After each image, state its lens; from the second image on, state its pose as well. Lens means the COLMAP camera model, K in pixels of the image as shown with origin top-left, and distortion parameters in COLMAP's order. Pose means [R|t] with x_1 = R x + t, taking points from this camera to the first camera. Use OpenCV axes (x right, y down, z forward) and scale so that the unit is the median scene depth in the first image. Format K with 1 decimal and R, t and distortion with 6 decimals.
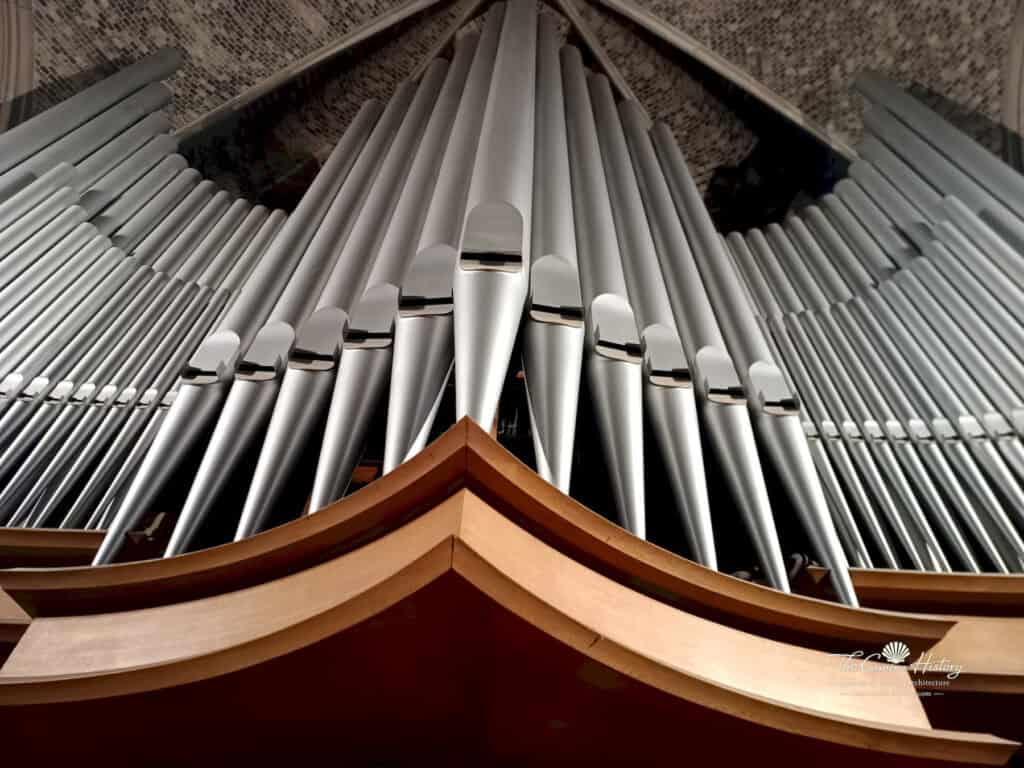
lens RADIAL K [[691.0, 0, 512.0], [0, 691.0, 384.0], [0, 0, 1]] dist [0.055717, -0.054151]
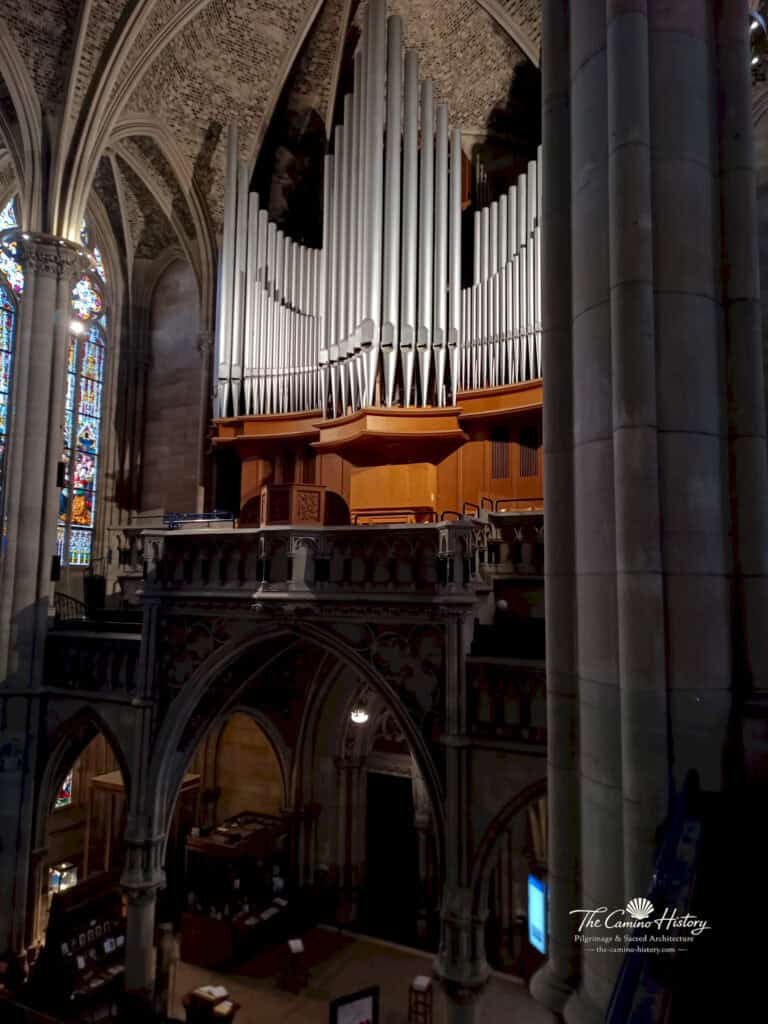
lens RADIAL K [[691.0, 0, 379.6], [0, 691.0, 509.9], [0, 0, 1]] dist [0.055717, -0.054151]
pose [[0.874313, -0.060030, -0.481637, 0.814435], [0.388146, 0.682262, 0.619565, -0.844585], [0.291410, -0.728639, 0.619811, -0.954410]]
